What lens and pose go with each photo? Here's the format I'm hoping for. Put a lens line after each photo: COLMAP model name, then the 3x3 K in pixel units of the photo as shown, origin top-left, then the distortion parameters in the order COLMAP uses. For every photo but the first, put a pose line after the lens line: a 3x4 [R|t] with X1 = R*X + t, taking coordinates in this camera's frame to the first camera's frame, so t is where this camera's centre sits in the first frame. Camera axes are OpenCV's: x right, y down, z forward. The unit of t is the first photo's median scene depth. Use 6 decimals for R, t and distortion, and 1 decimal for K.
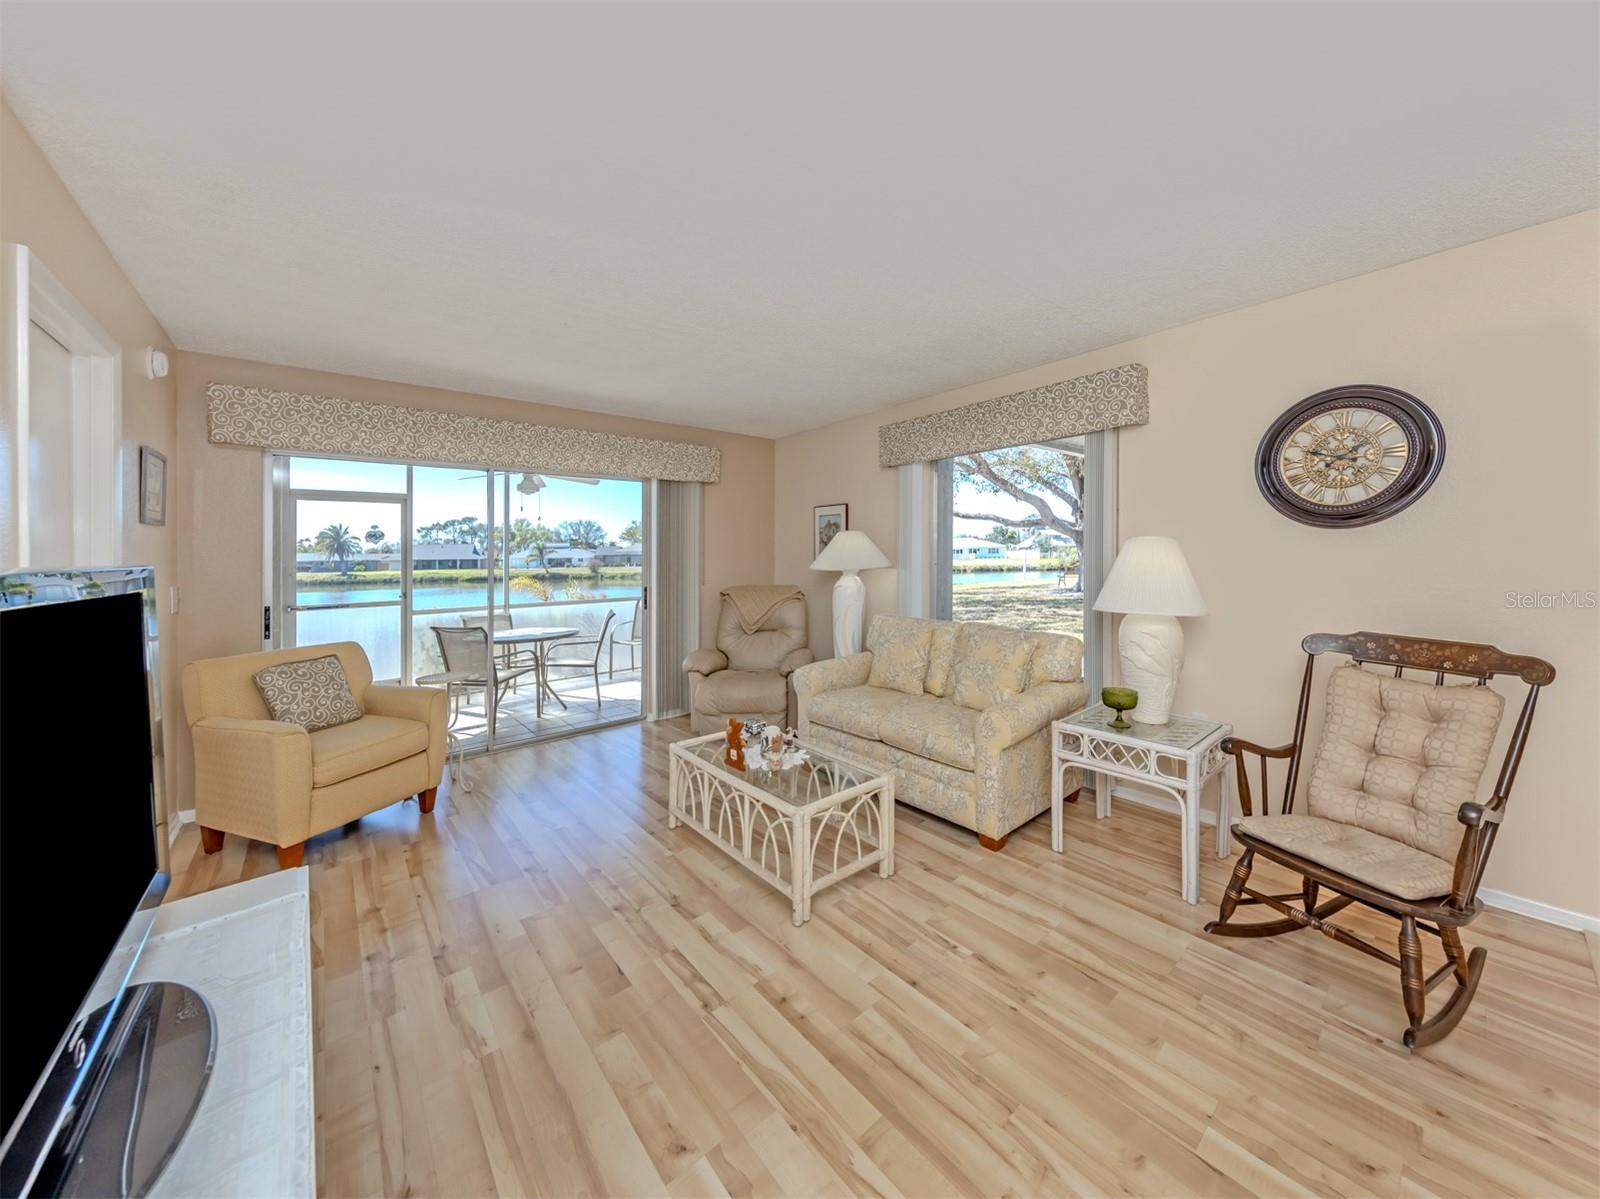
lens RADIAL K [[592.8, 0, 758.6], [0, 592.8, 549.9], [0, 0, 1]] dist [0.009888, -0.002007]
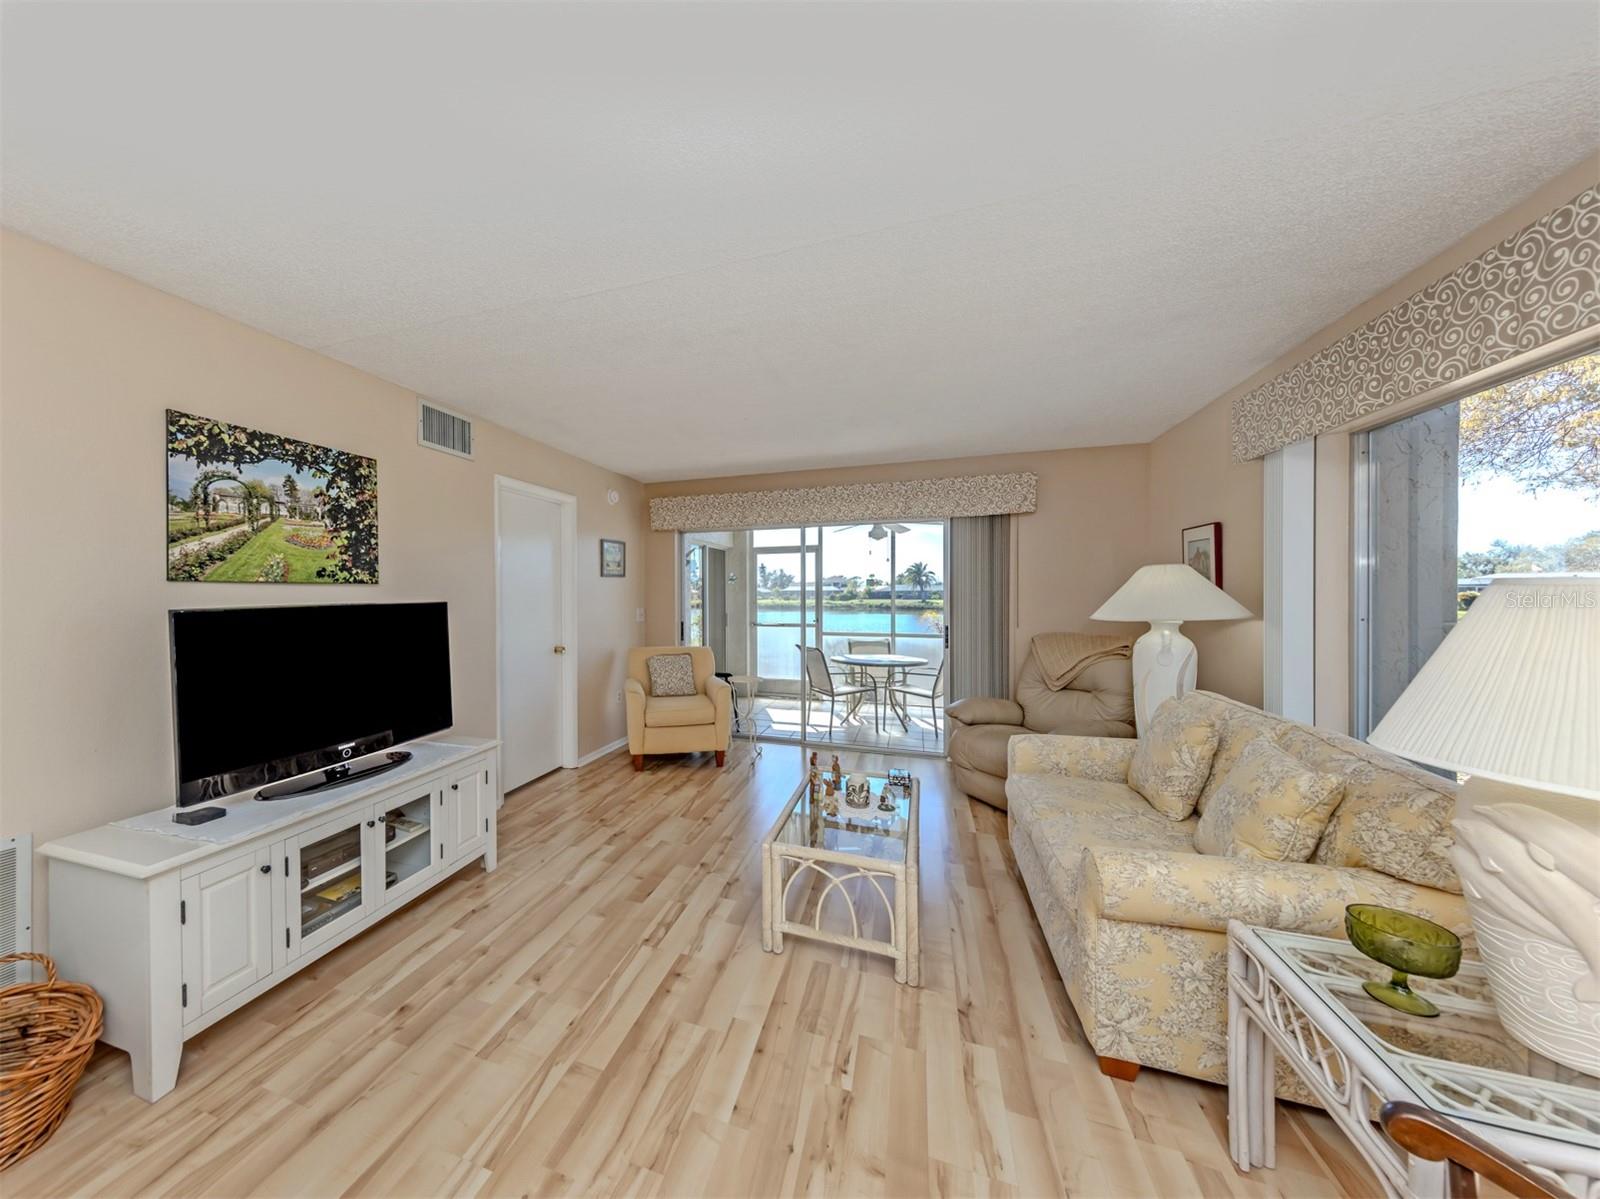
lens RADIAL K [[540.8, 0, 714.9], [0, 540.8, 584.3], [0, 0, 1]] dist [0.002863, 0.000010]
pose [[0.511960, 0.001533, -0.859008, 0.506153], [0.004221, 0.999982, 0.004300, -0.017080], [0.858999, -0.005827, 0.511944, 0.254787]]
